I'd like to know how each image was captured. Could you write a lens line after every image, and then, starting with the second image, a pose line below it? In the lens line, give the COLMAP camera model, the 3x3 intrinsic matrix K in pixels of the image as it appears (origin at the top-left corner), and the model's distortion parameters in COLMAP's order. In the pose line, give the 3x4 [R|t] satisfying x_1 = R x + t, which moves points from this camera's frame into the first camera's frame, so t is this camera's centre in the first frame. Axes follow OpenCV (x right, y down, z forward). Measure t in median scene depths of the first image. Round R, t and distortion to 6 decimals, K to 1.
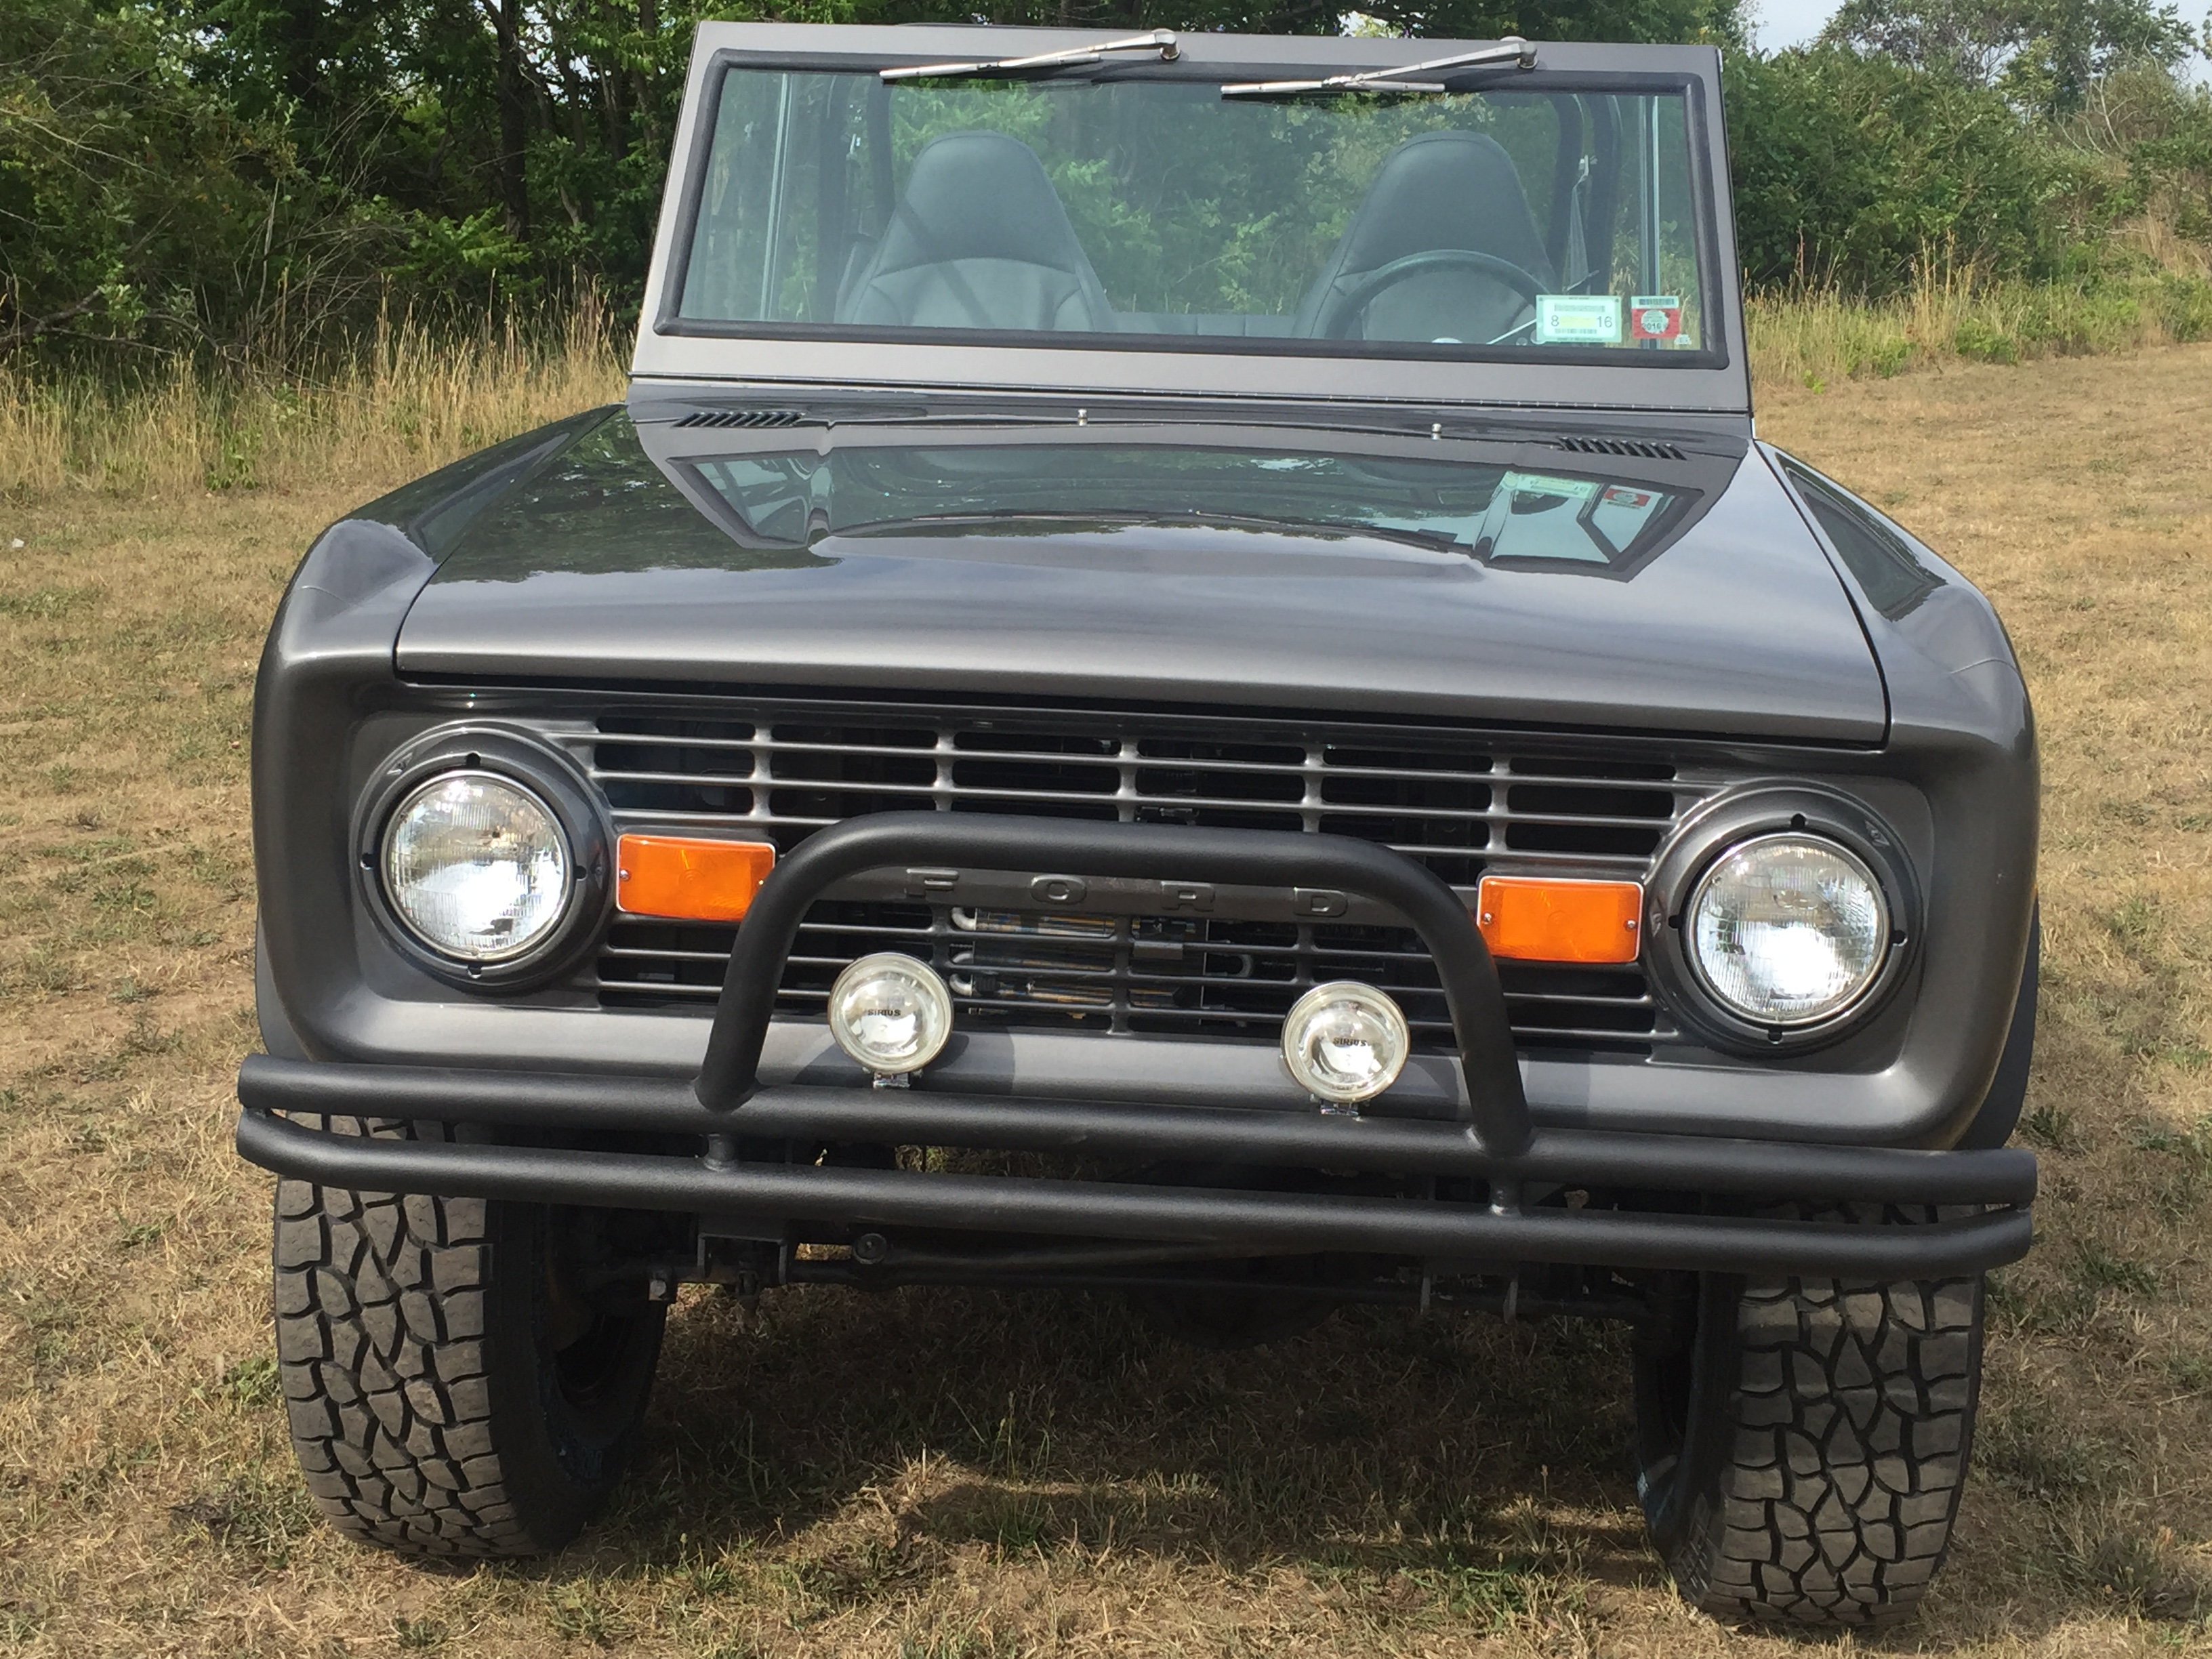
lens RADIAL K [[2628.8, 0, 1115.2], [0, 2628.8, 817.1], [0, 0, 1]] dist [0.066292, 0.000000]
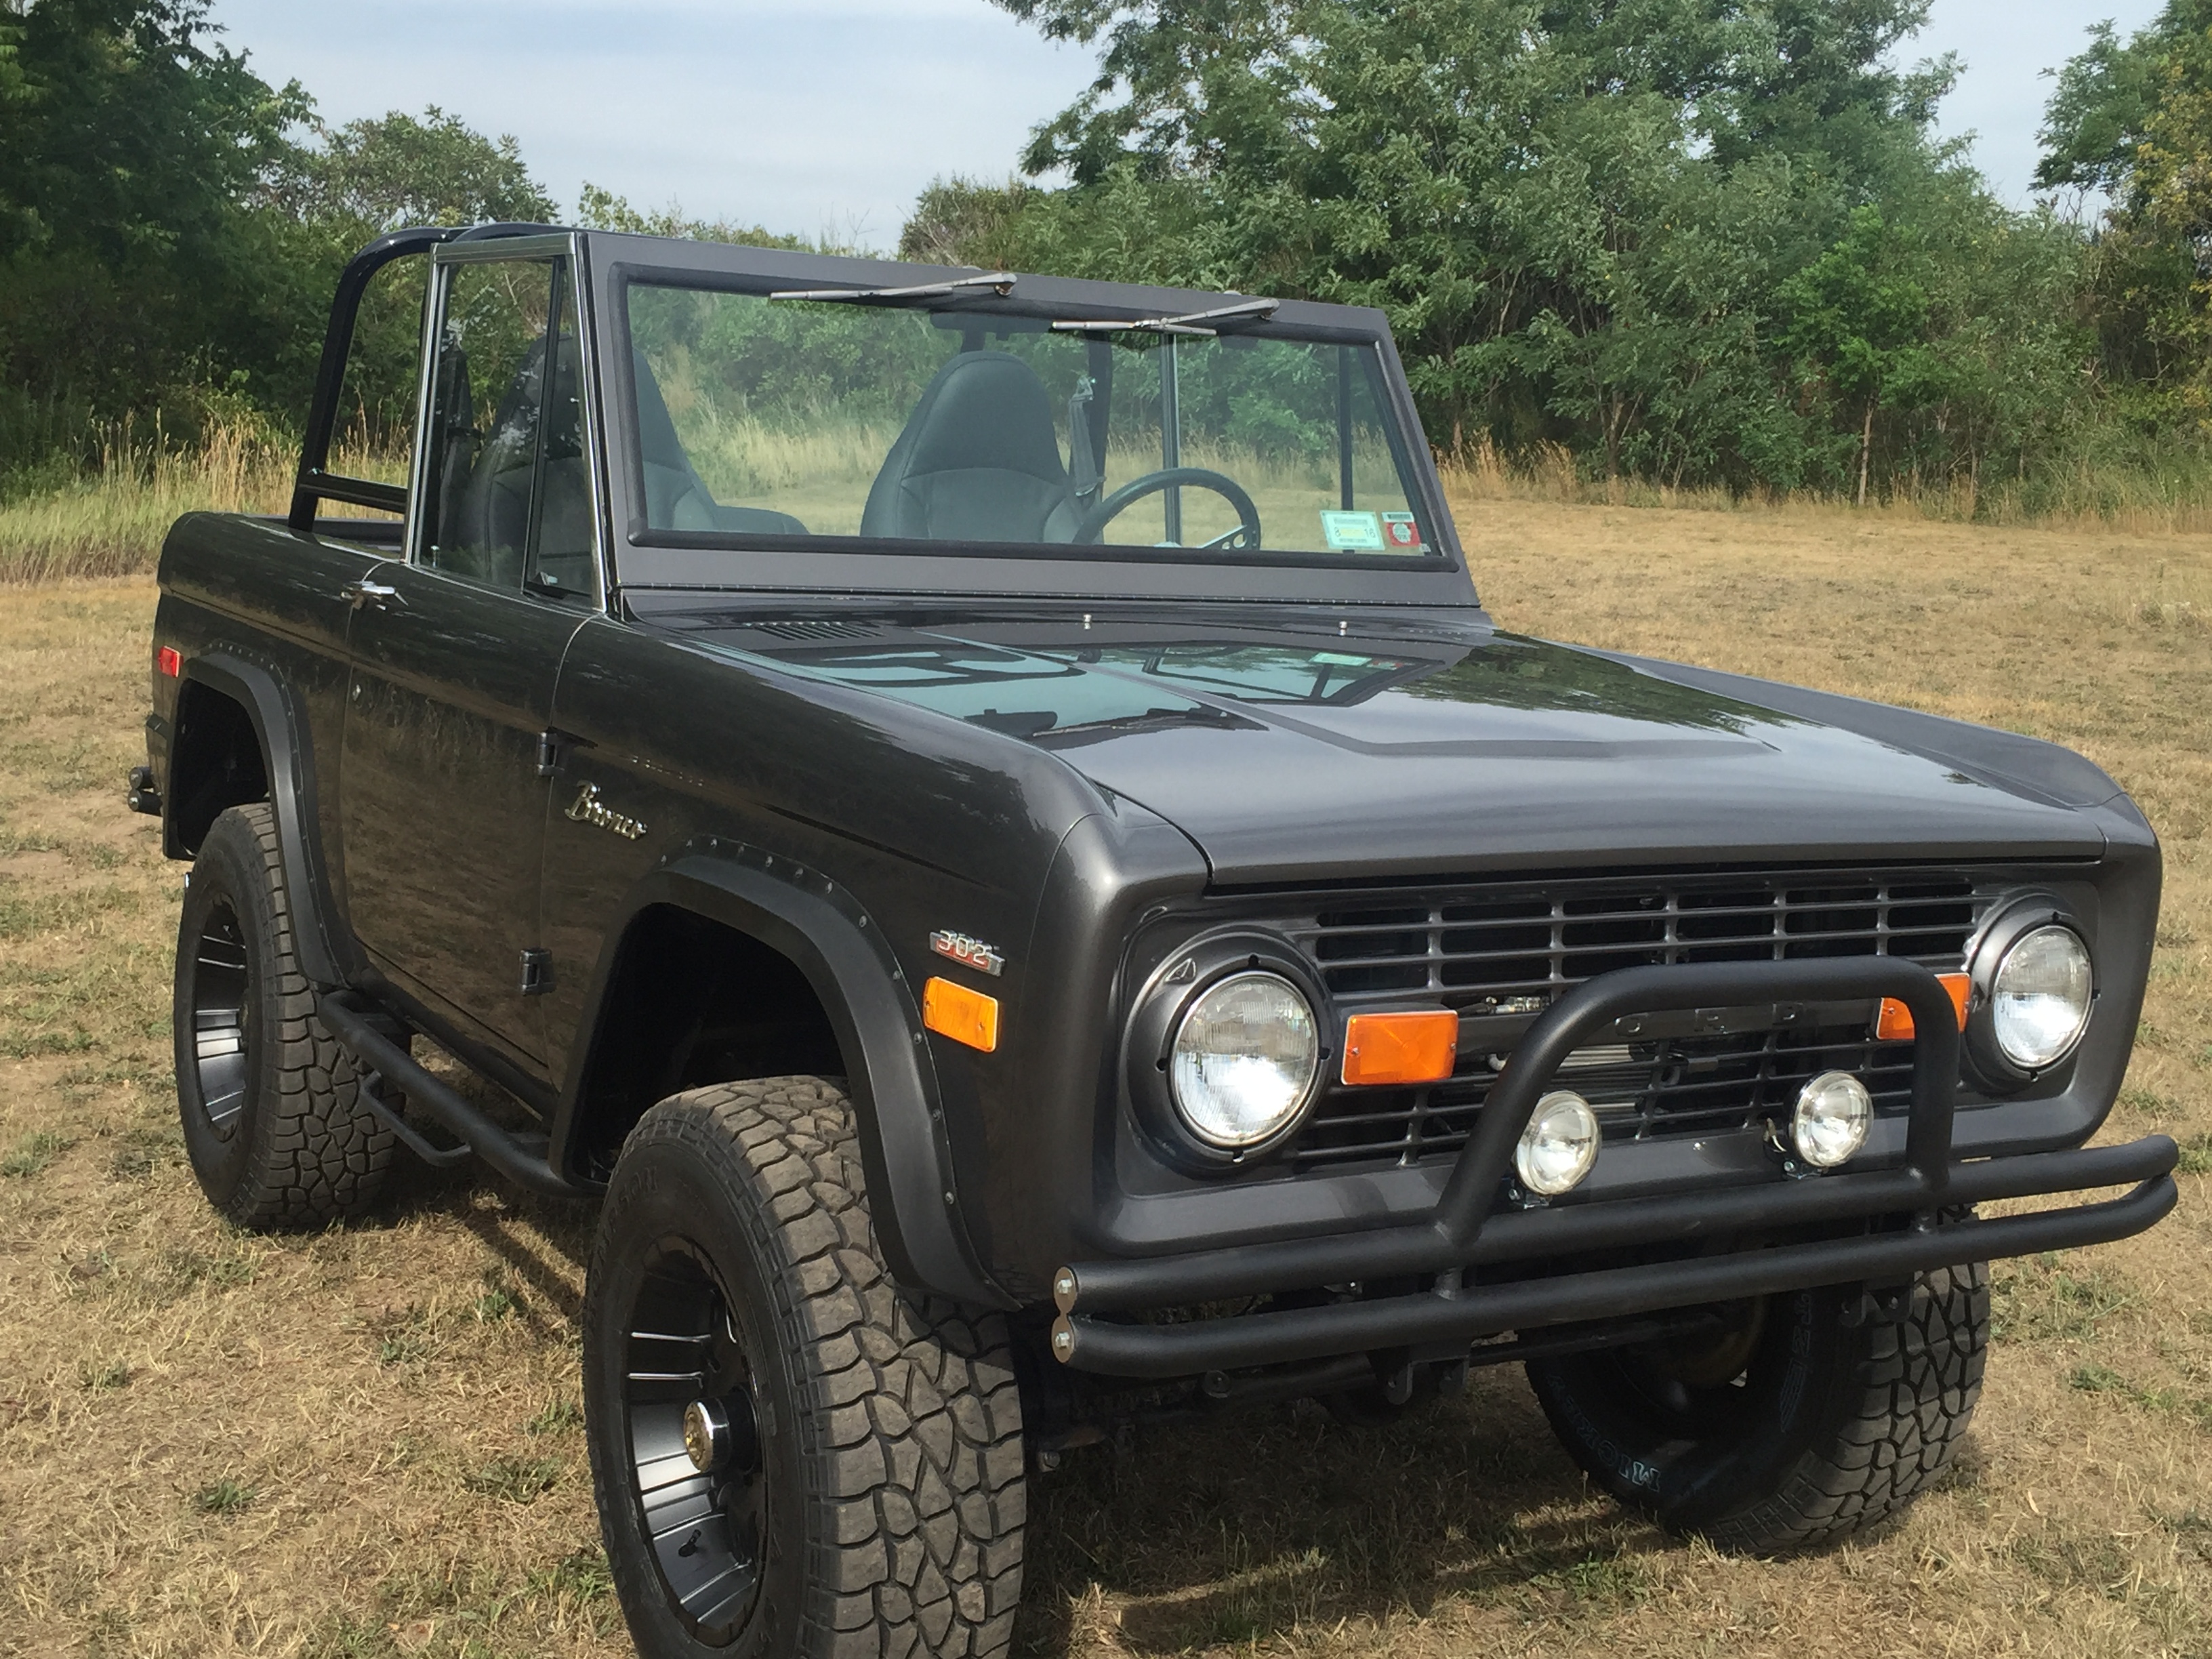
lens RADIAL K [[2628.8, 0, 1111.3], [0, 2628.8, 844.7], [0, 0, 1]] dist [0.066292, 0.000000]
pose [[0.823046, -0.067096, 0.563997, -0.796352], [0.091729, 0.995665, -0.015413, -0.051447], [-0.560518, 0.064421, 0.825633, 0.111475]]
